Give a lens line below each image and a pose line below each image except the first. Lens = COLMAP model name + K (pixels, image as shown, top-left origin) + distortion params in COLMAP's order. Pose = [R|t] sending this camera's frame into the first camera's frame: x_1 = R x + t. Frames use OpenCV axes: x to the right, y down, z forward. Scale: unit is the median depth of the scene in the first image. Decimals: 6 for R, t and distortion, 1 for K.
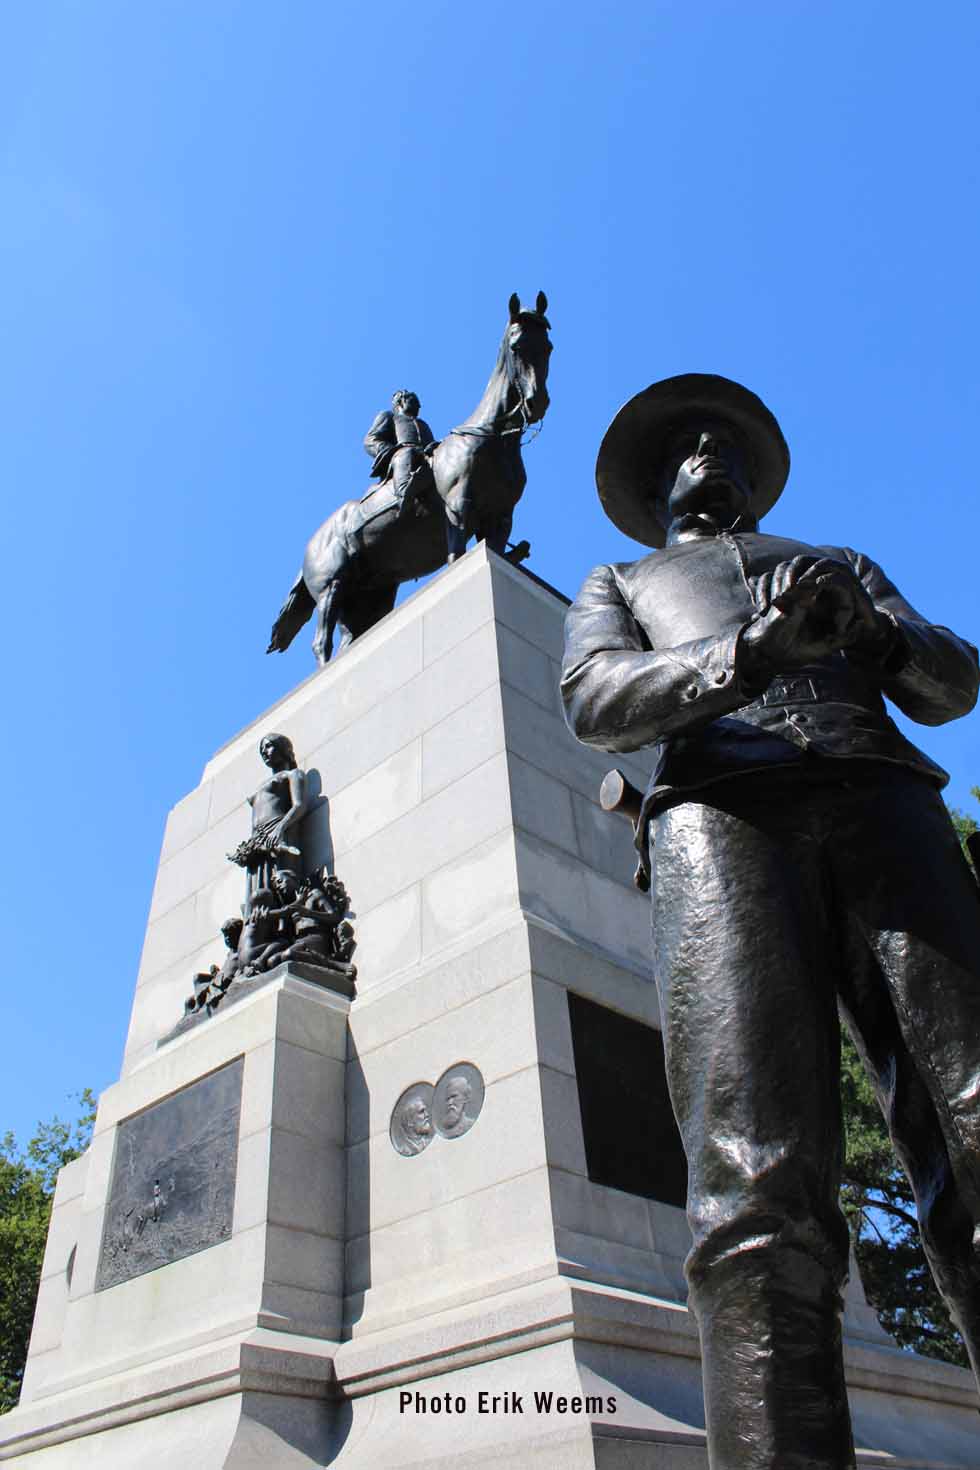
lens RADIAL K [[1188.7, 0, 490.0], [0, 1188.7, 735.0], [0, 0, 1]] dist [-0.094110, 0.004443]
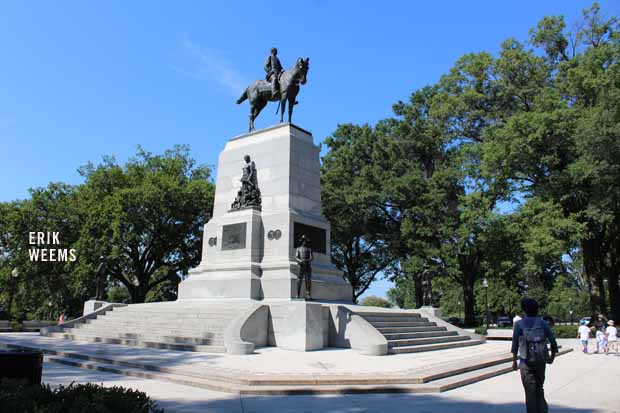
lens RADIAL K [[501.4, 0, 310.0], [0, 501.4, 206.5], [0, 0, 1]] dist [-0.094110, 0.004443]
pose [[0.989475, 0.092928, 0.110925, -0.160202], [-0.133437, 0.882511, 0.450964, -1.081726], [-0.055985, -0.461019, 0.885622, -1.442703]]
